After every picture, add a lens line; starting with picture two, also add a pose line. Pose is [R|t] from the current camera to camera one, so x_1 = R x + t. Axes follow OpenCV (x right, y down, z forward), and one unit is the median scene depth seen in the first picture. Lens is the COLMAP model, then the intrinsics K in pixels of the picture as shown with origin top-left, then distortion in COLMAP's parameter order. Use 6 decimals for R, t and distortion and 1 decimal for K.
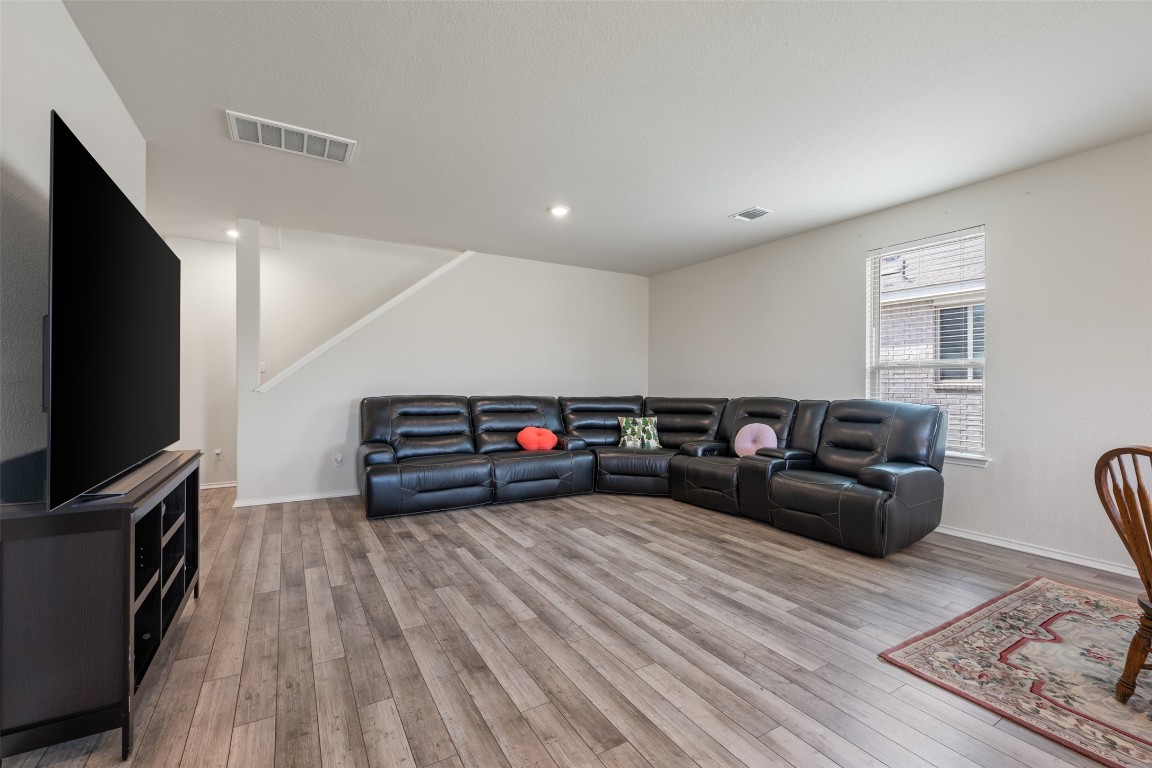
lens RADIAL K [[490.7, 0, 575.6], [0, 490.7, 382.6], [0, 0, 1]] dist [-0.001971, -0.000022]
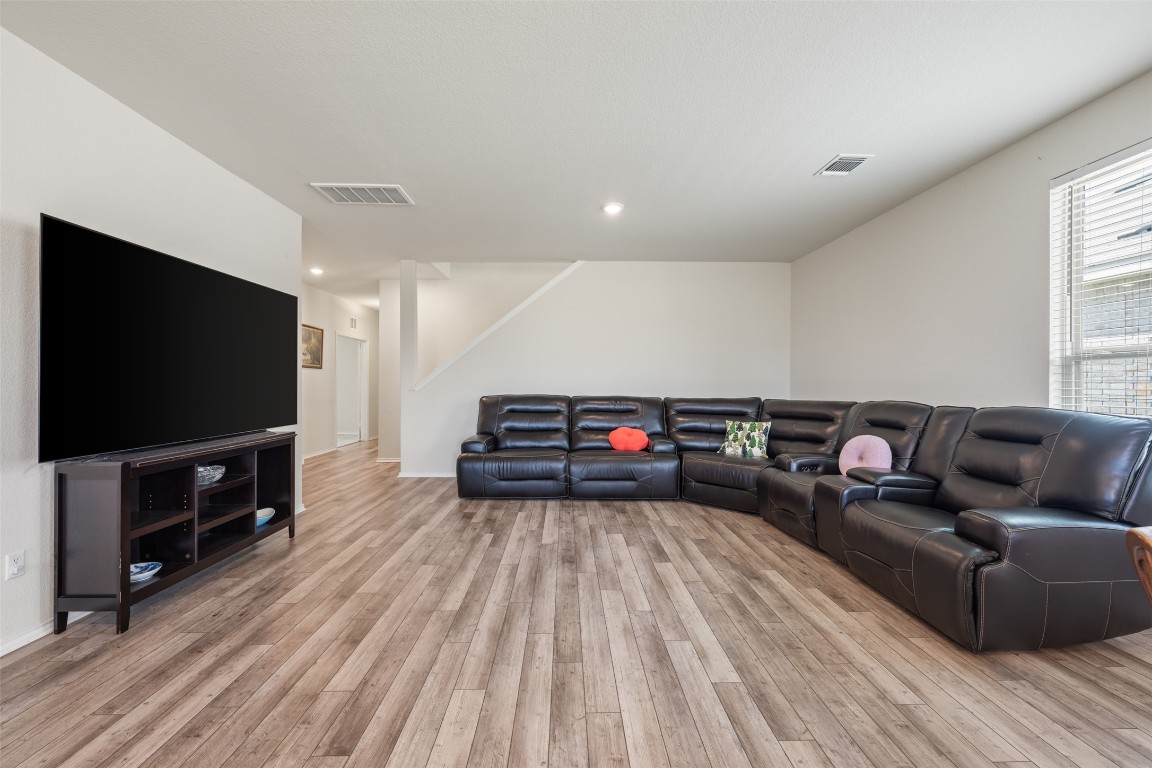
lens RADIAL K [[456.0, 0, 573.8], [0, 456.0, 383.3], [0, 0, 1]] dist [-0.000690, 0.000034]
pose [[0.870129, -0.003091, -0.492814, 0.341014], [0.002435, 0.999995, -0.001973, 0.002440], [0.492818, 0.000516, 0.870132, 0.162062]]
